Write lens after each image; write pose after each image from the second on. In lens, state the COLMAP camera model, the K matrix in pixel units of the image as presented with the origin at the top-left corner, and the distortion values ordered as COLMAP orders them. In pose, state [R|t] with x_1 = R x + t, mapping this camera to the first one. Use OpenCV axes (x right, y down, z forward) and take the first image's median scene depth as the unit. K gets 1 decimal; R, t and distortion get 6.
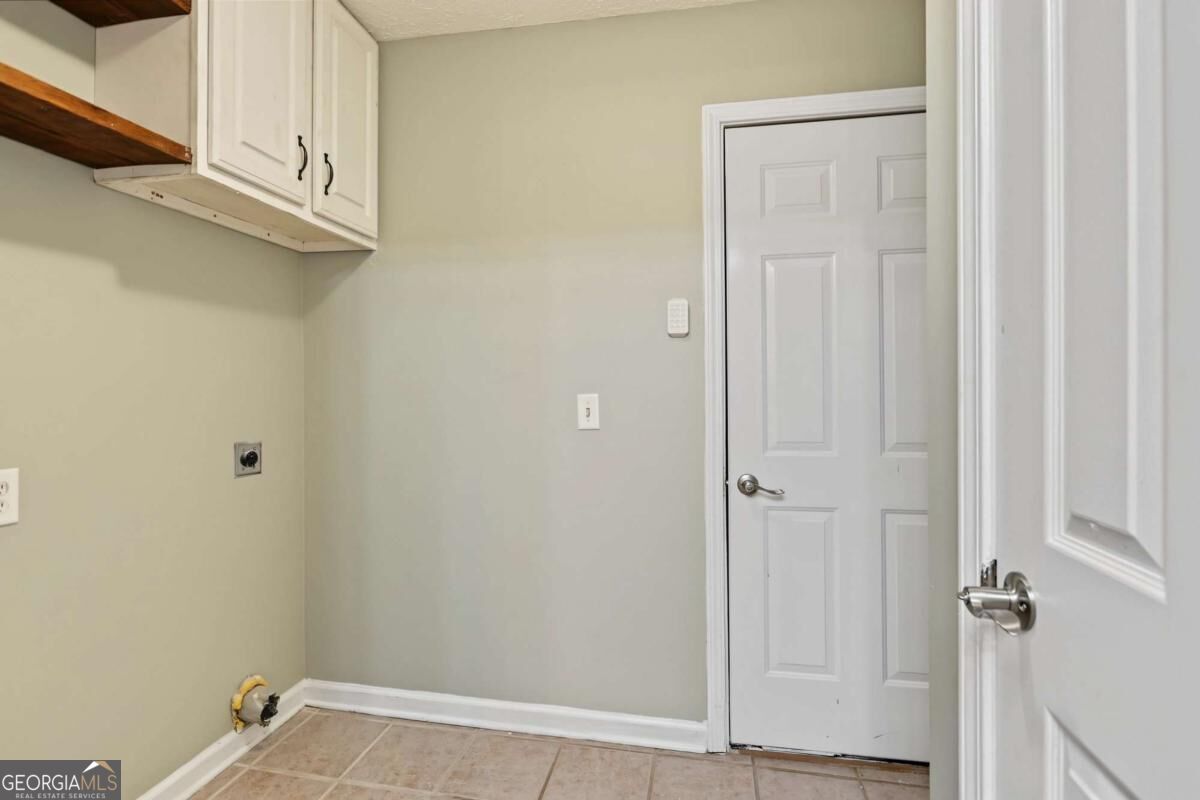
lens RADIAL K [[580.3, 0, 594.9], [0, 580.3, 389.4], [0, 0, 1]] dist [-0.004233, 0.000073]
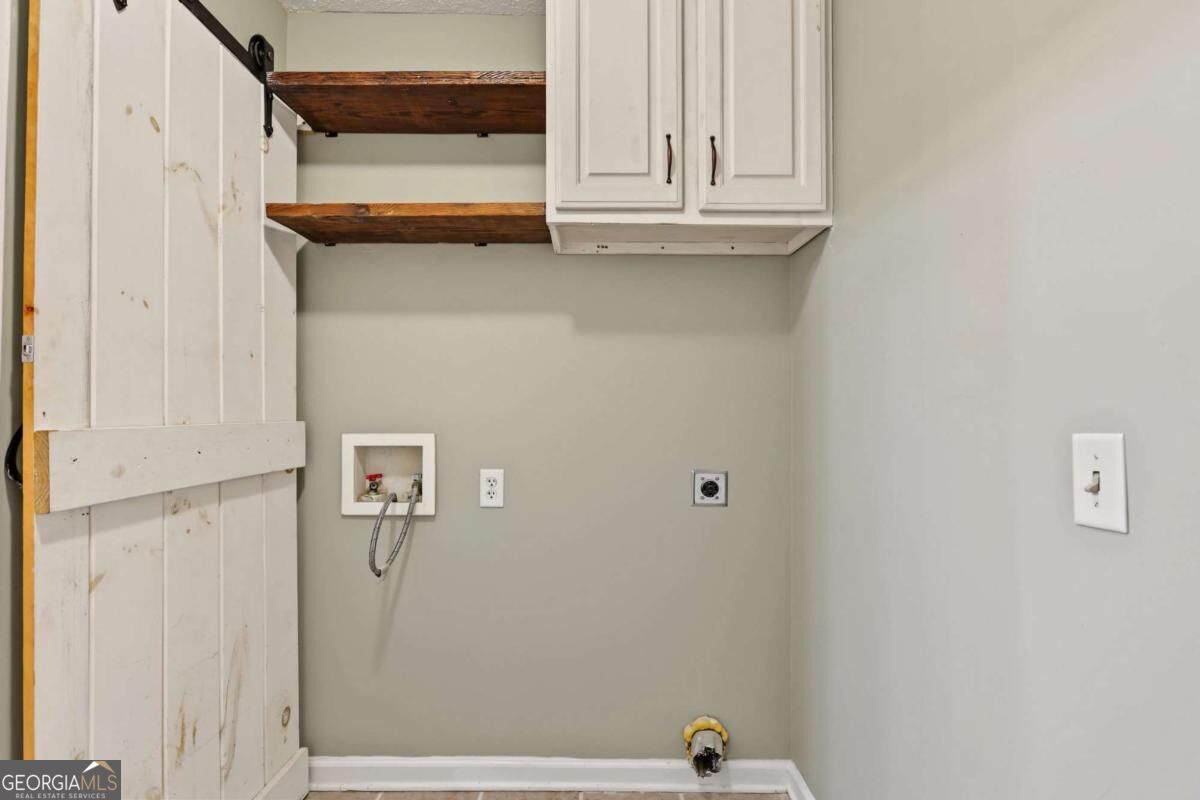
lens RADIAL K [[570.9, 0, 601.5], [0, 570.9, 403.2], [0, 0, 1]] dist [-0.008279, -0.000057]
pose [[0.198443, -0.014718, -0.980002, 0.307163], [-0.001880, 0.999880, -0.015397, -0.005041], [0.980111, 0.004898, 0.198392, 0.665481]]
